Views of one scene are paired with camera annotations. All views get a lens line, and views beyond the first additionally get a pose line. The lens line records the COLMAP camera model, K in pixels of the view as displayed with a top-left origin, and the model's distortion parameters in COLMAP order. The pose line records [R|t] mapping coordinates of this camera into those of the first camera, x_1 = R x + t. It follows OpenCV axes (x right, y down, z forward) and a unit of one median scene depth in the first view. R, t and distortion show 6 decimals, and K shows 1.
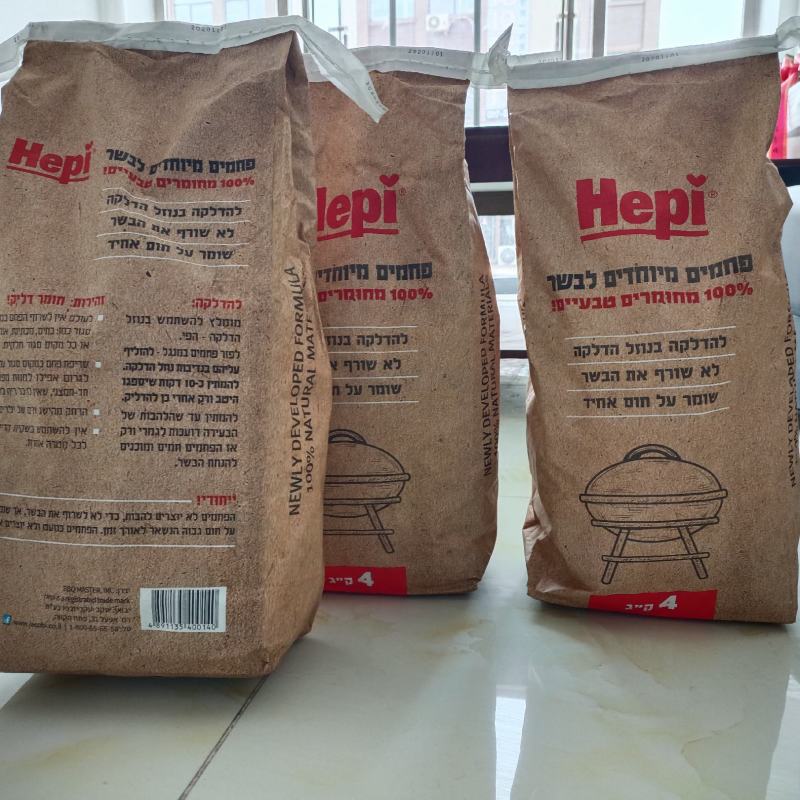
lens RADIAL K [[832.1, 0, 400.0], [0, 832.1, 400.0], [0, 0, 1]] dist [0.083486, -0.024448]
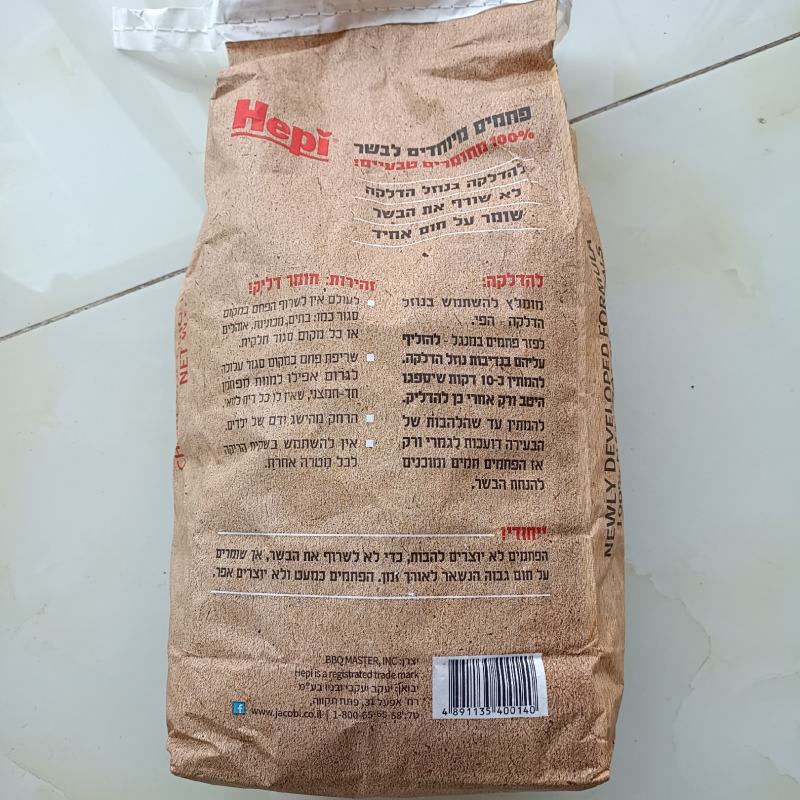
lens RADIAL K [[832.1, 0, 400.0], [0, 832.1, 400.0], [0, 0, 1]] dist [0.083486, -0.024448]
pose [[0.998462, -0.012417, 0.054035, -0.372419], [0.019601, 0.990717, -0.134520, 0.099649], [-0.051863, 0.135372, 0.989436, 0.247781]]
